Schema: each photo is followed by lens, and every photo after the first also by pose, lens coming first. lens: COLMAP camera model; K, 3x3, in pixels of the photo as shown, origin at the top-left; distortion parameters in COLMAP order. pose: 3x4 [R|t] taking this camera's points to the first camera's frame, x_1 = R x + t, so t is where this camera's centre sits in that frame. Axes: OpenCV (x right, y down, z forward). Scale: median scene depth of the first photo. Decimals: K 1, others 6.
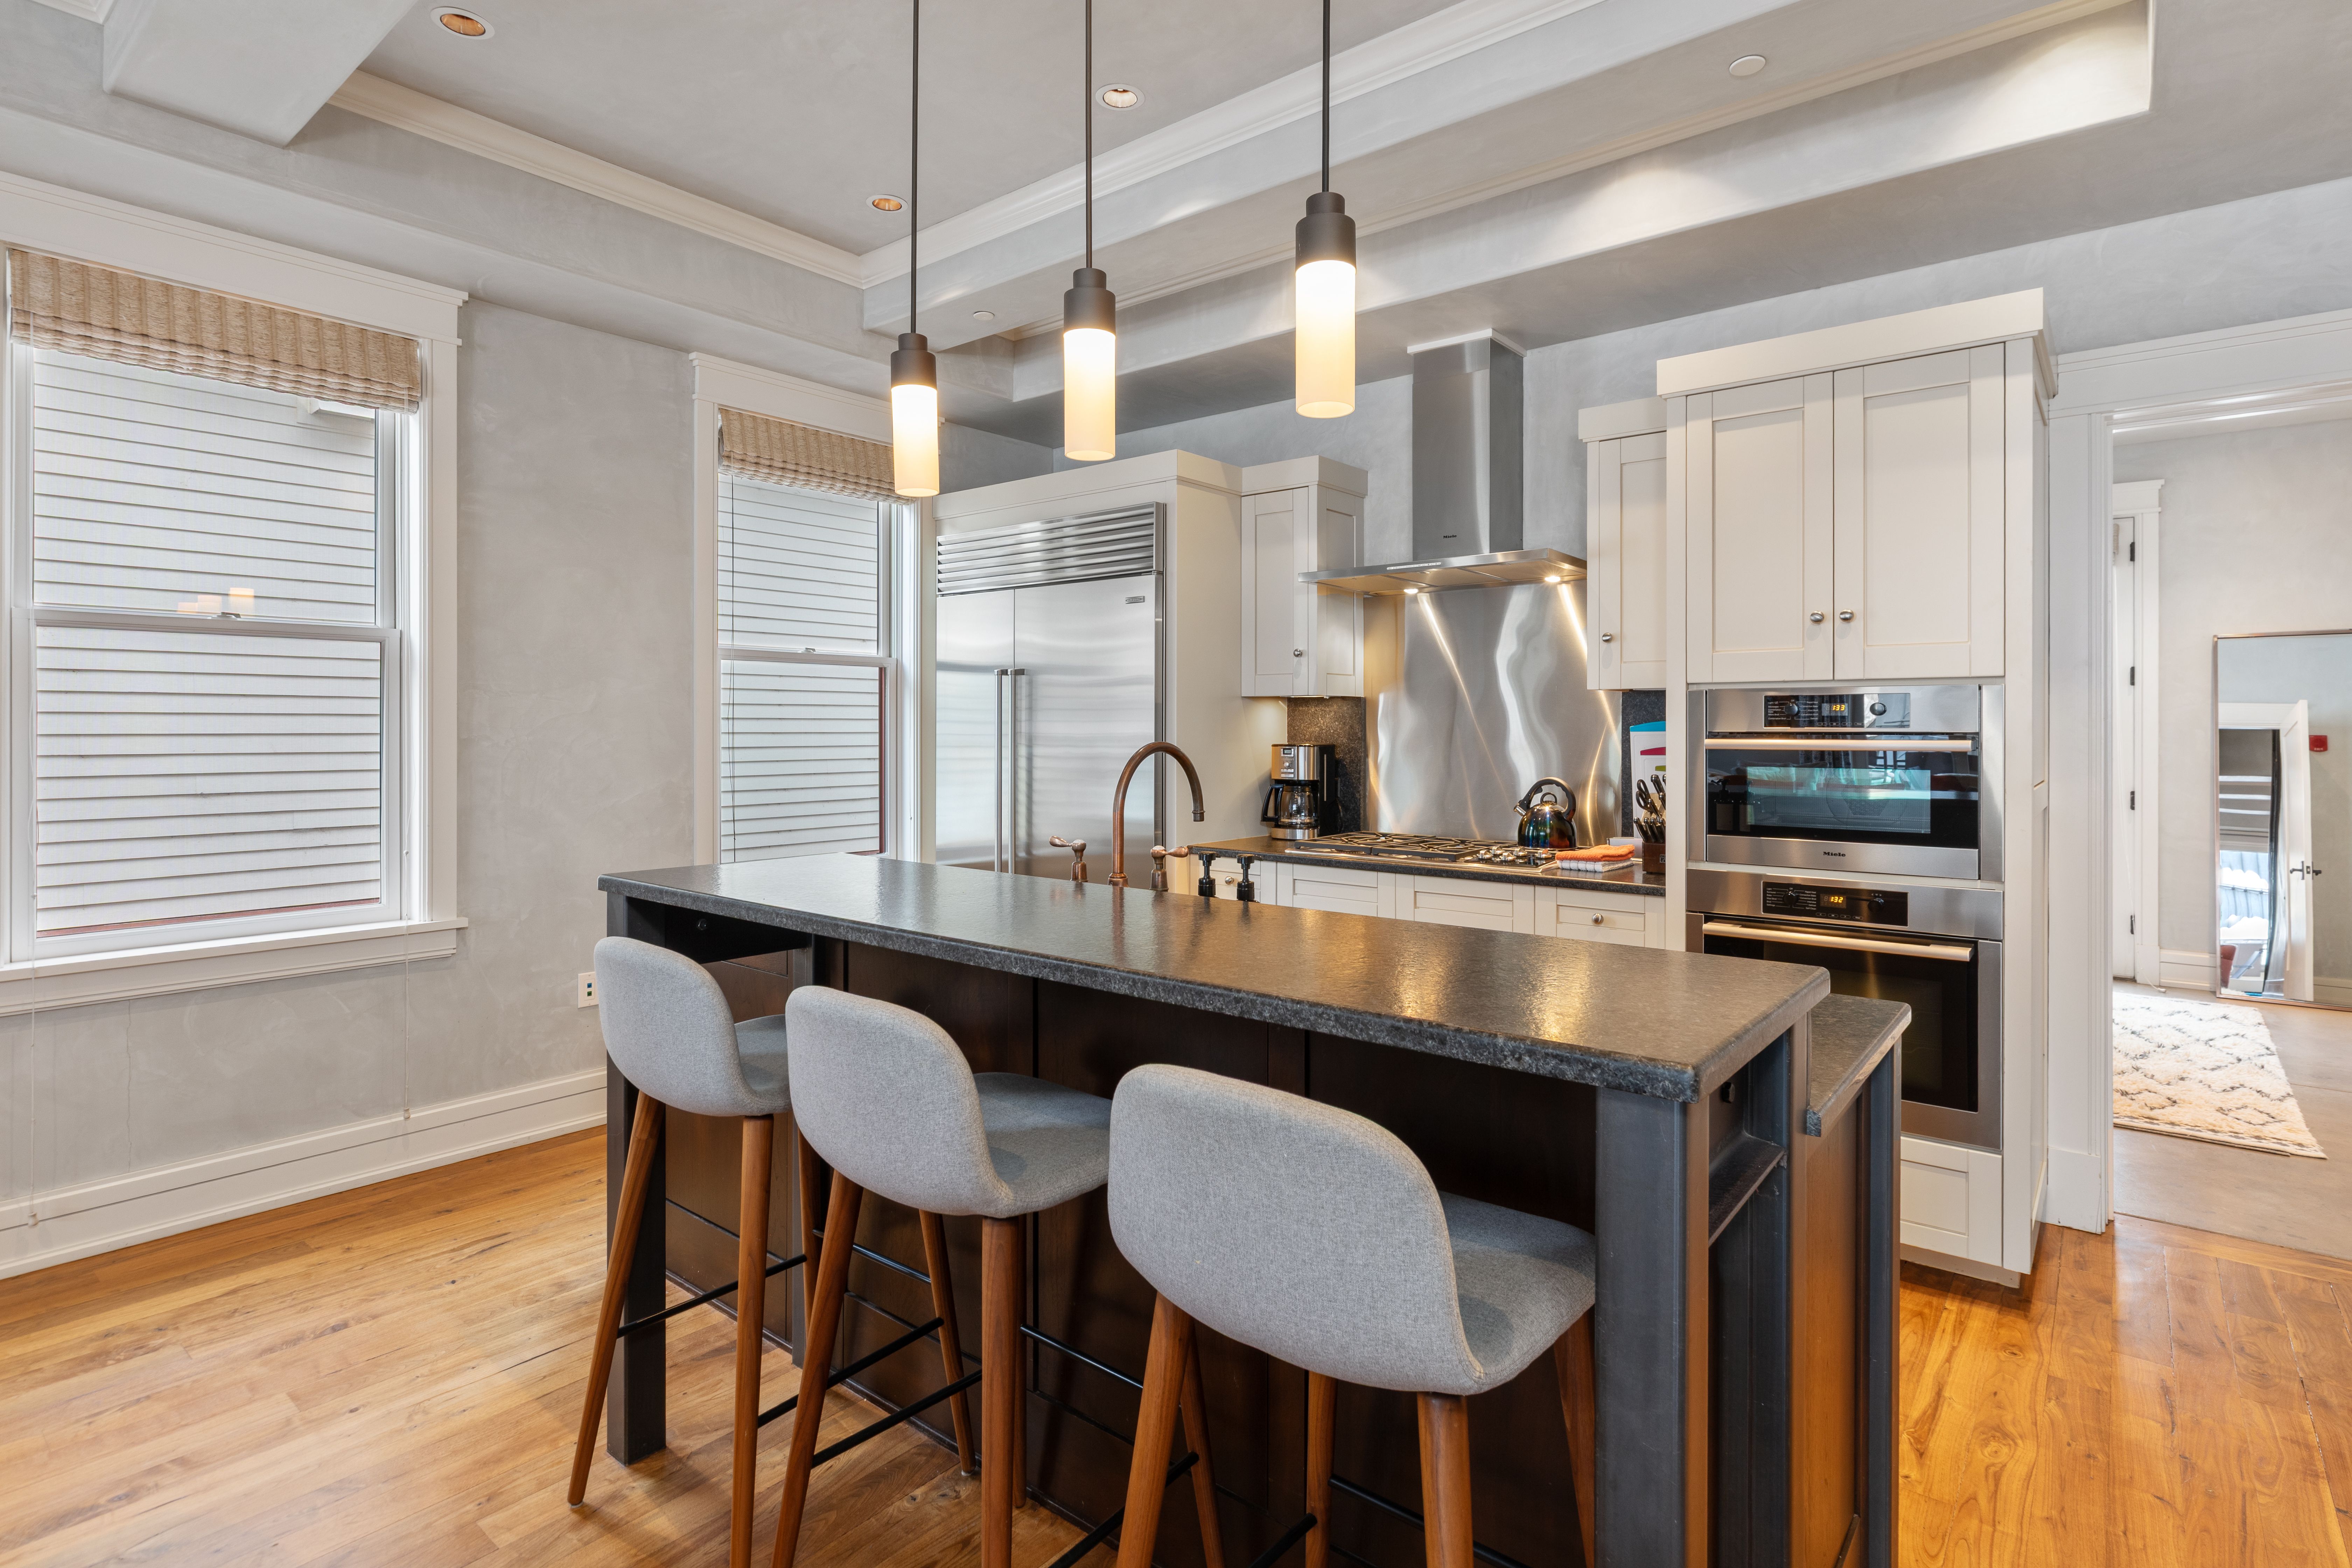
lens RADIAL K [[1171.0, 0, 1197.5], [0, 1171.0, 729.8], [0, 0, 1]] dist [-0.006270, 0.002085]
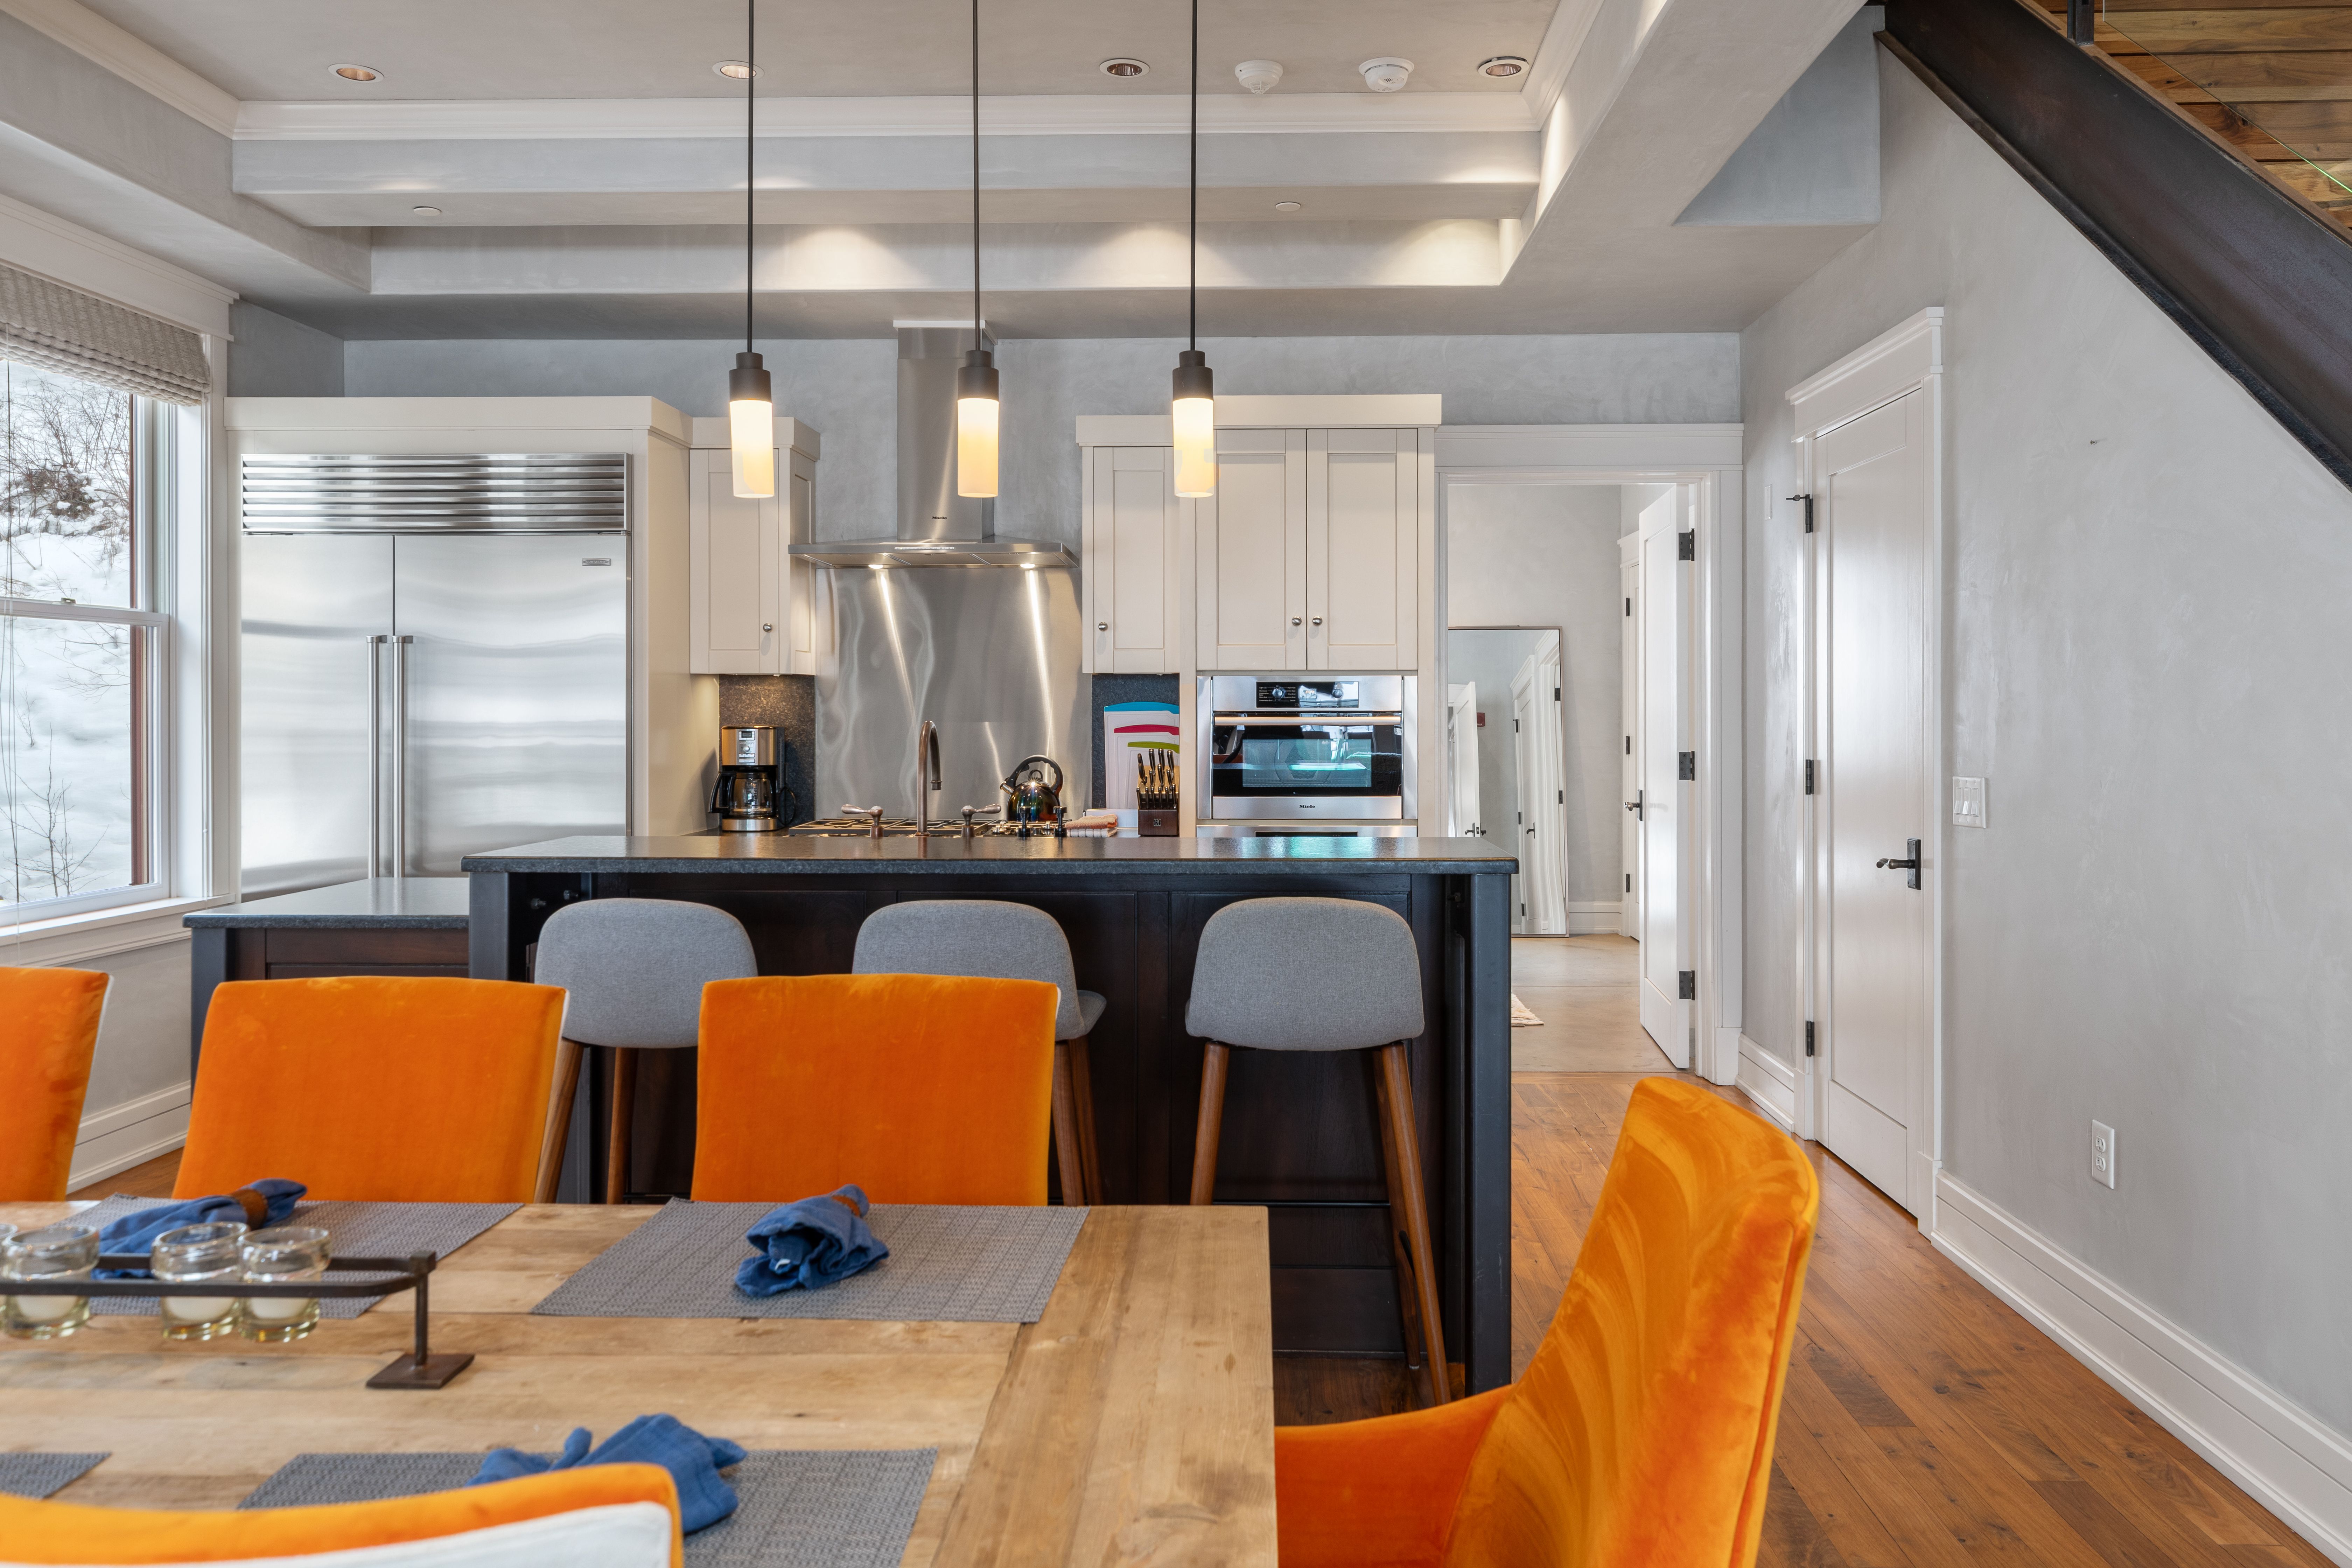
lens RADIAL K [[1669.7, 0, 1205.4], [0, 1669.7, 722.5], [0, 0, 1]] dist [0.009918, -0.003383]
pose [[0.798124, -0.006601, 0.602457, -0.522747], [0.002018, 0.999964, 0.008283, -0.001074], [-0.602489, -0.005395, 0.798109, -0.317839]]
